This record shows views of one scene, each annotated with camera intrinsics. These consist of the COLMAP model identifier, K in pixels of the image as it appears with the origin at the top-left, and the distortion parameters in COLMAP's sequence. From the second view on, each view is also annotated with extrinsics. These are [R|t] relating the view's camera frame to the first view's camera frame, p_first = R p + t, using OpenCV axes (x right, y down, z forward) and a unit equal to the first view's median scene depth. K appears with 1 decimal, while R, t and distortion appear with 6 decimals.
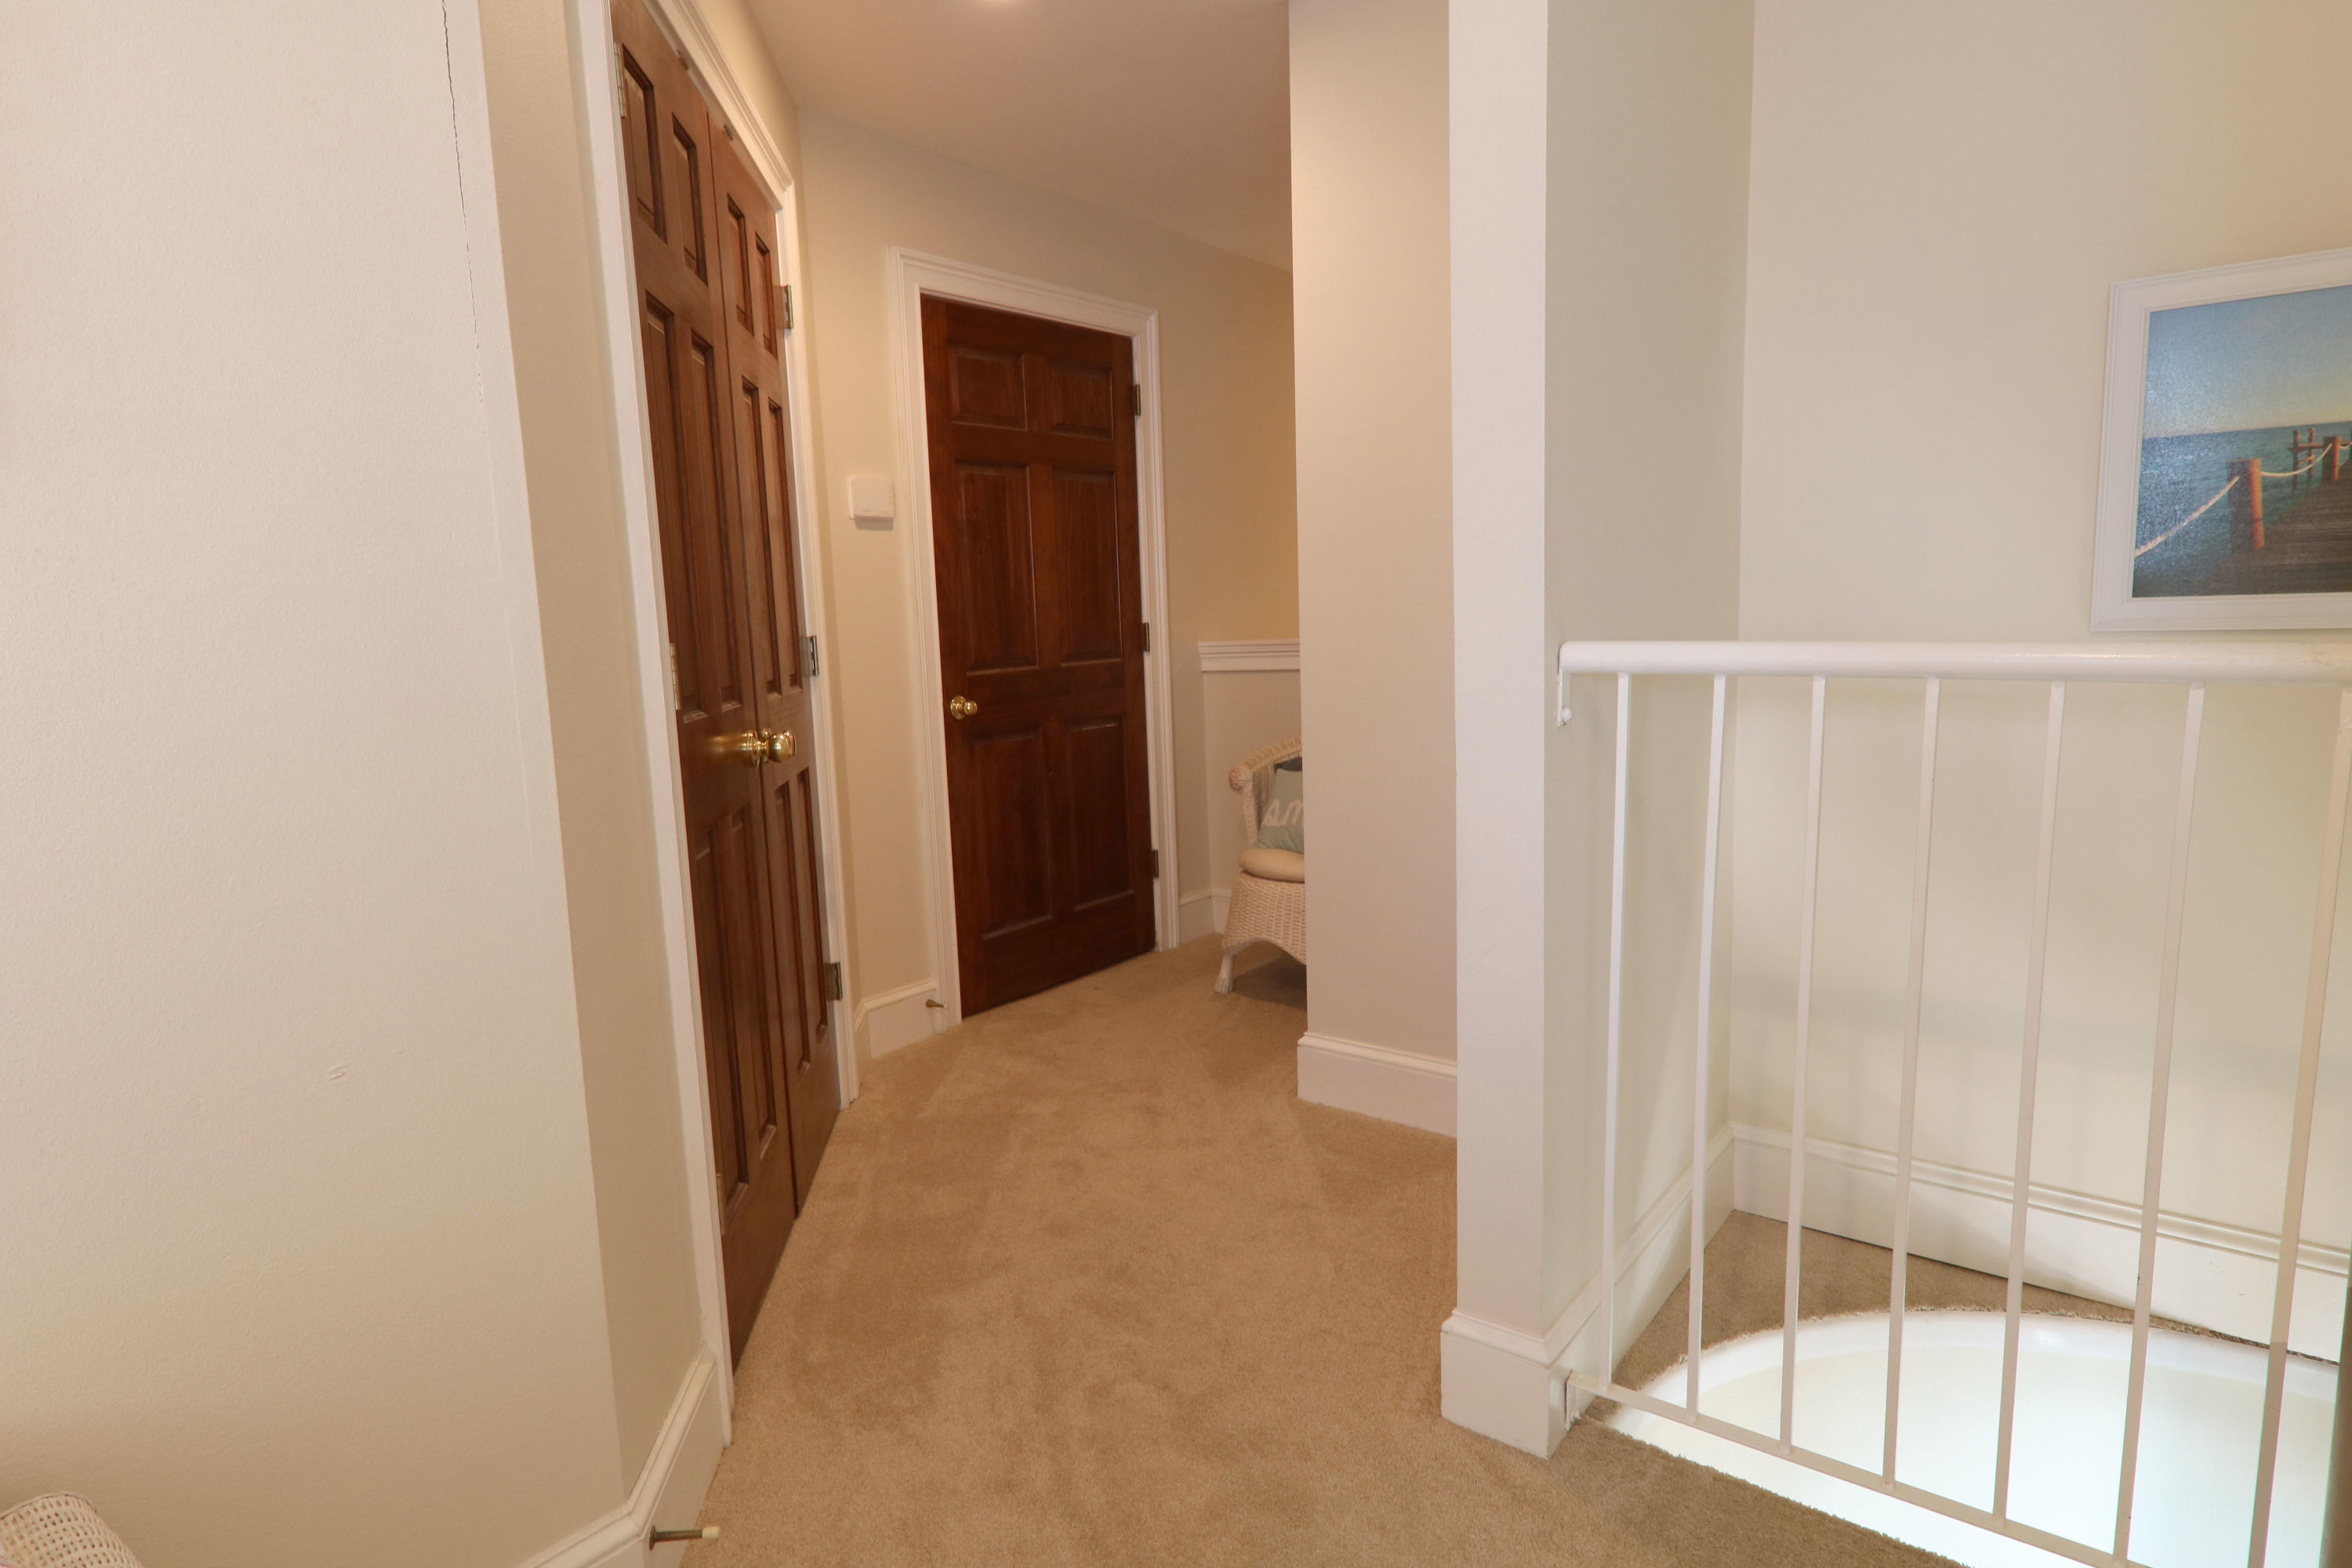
lens RADIAL K [[1298.6, 0, 1171.8], [0, 1298.6, 786.9], [0, 0, 1]] dist [0.013208, -0.004566]
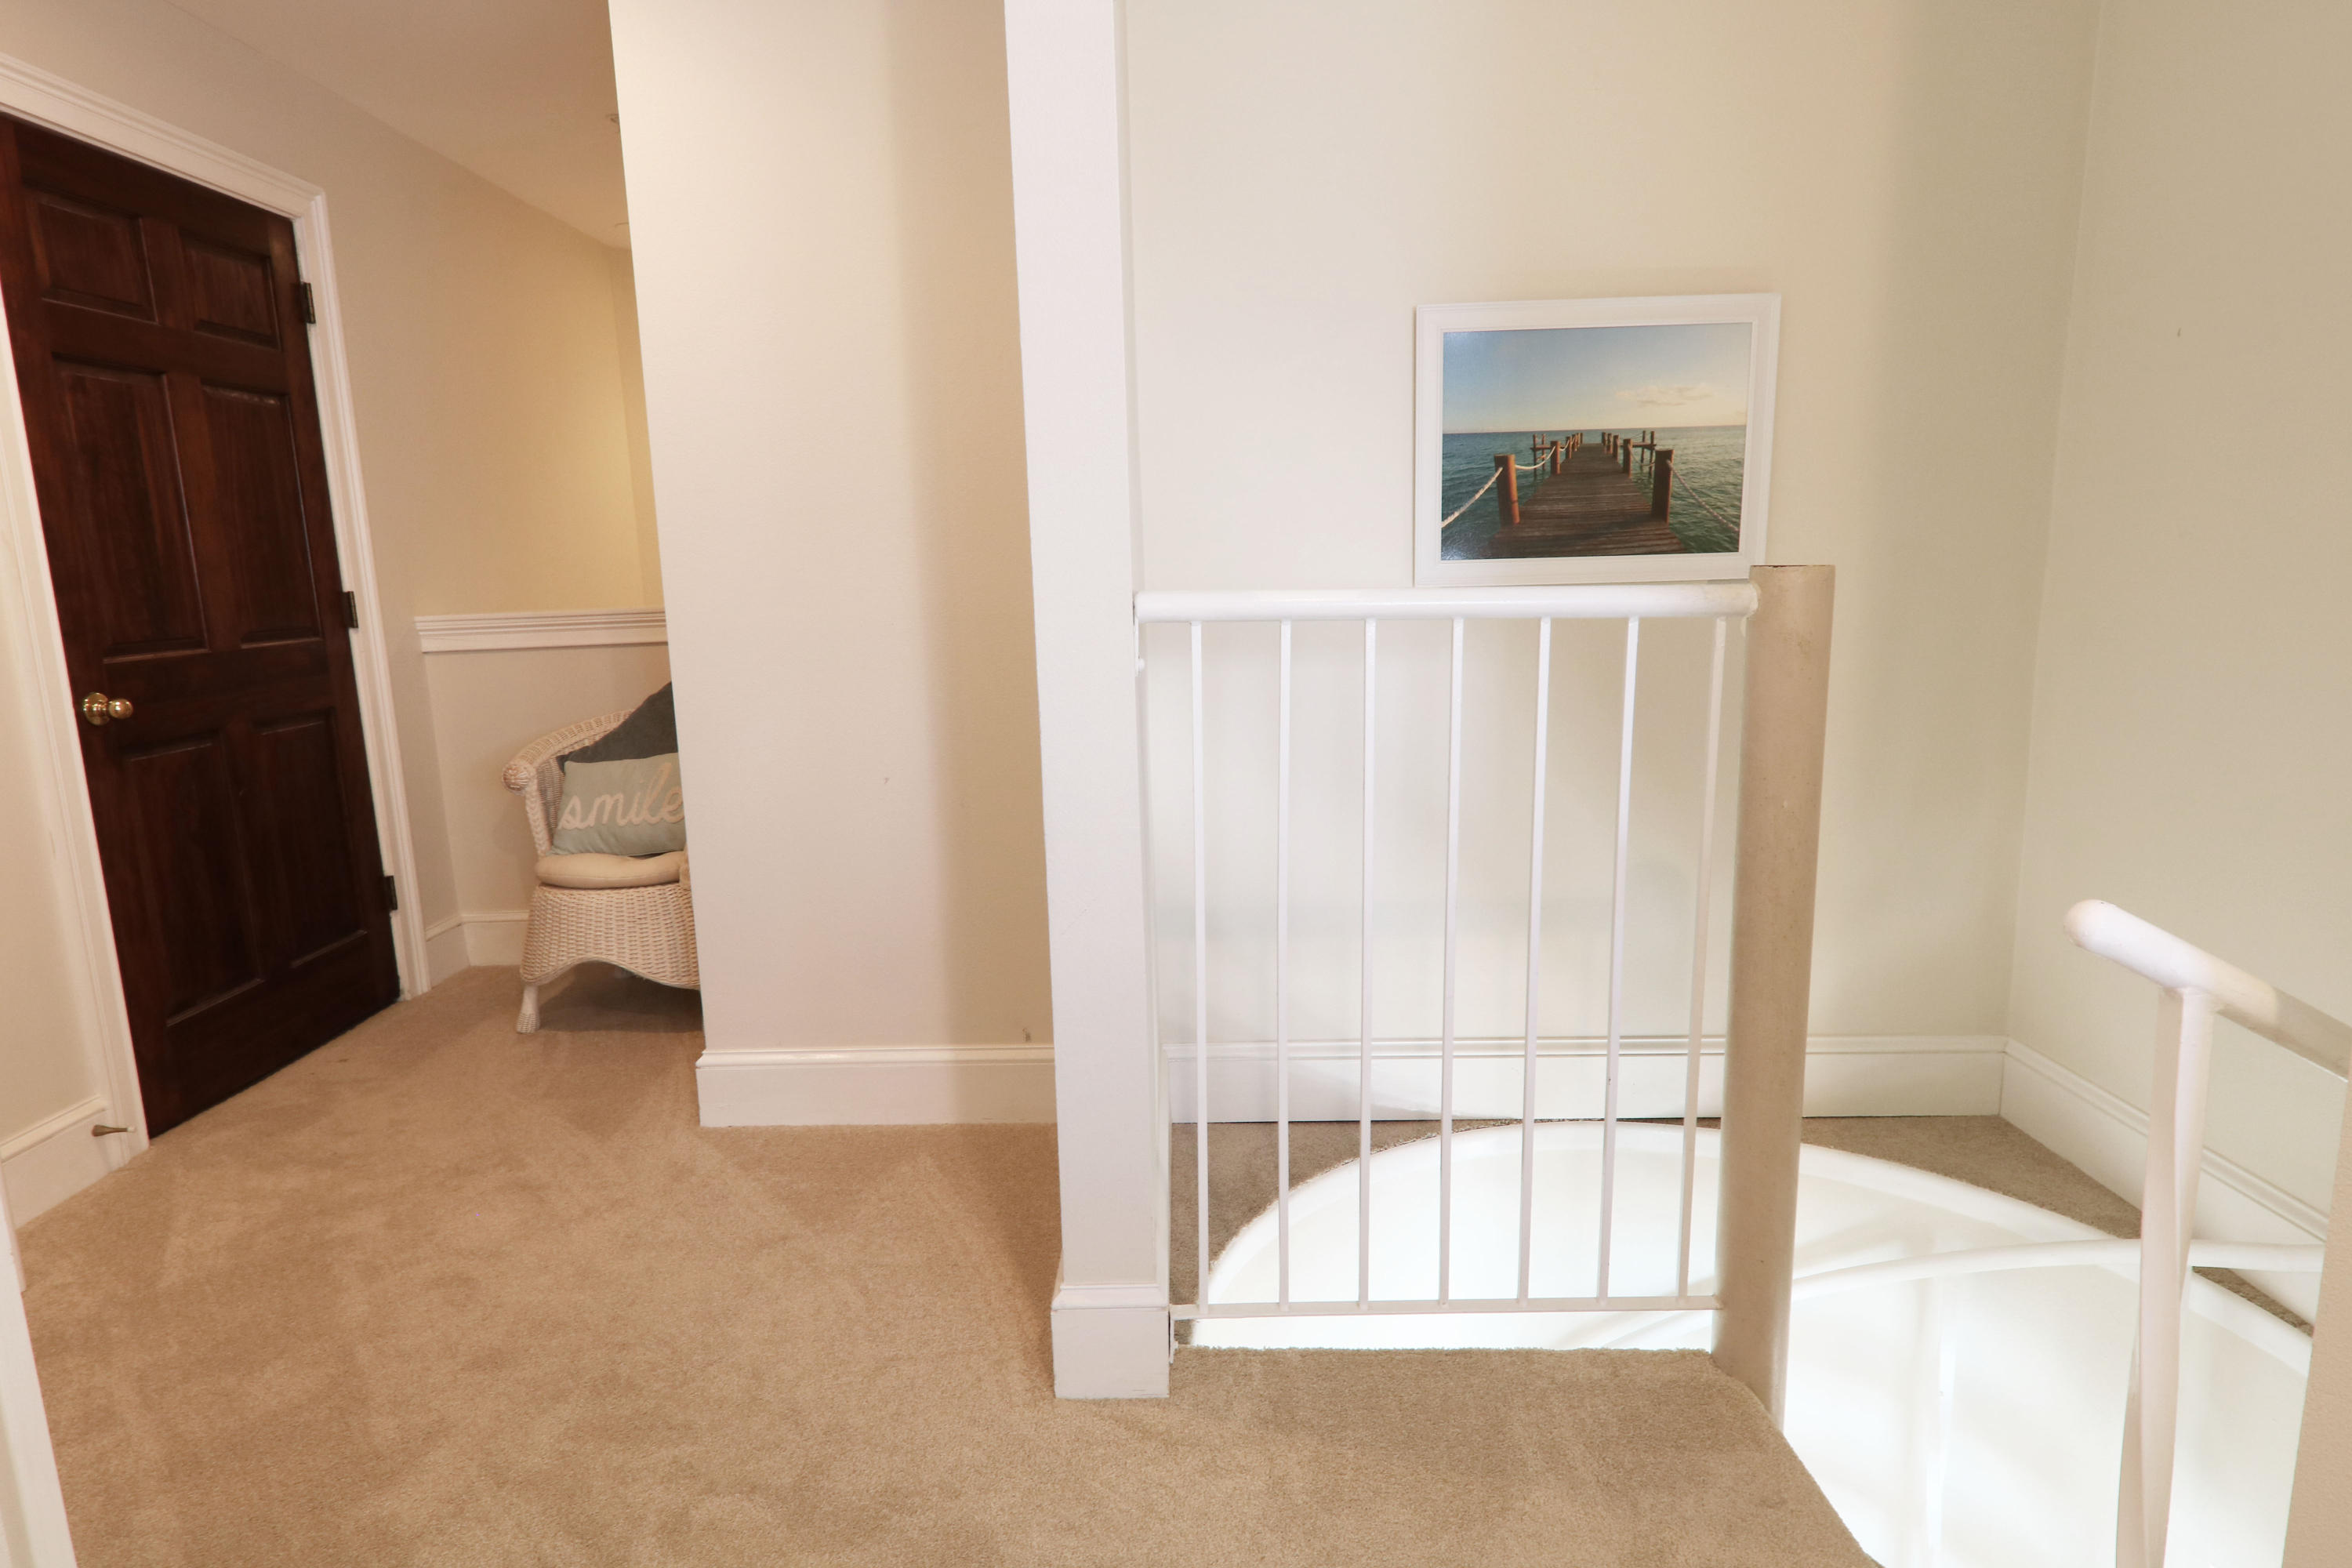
lens RADIAL K [[1298.6, 0, 1170.0], [0, 1298.6, 792.5], [0, 0, 1]] dist [0.013208, -0.004566]
pose [[0.797234, -0.093923, 0.596319, -0.160955], [0.081961, 0.995516, 0.047223, -0.002077], [-0.598080, 0.011227, 0.801357, 0.103573]]
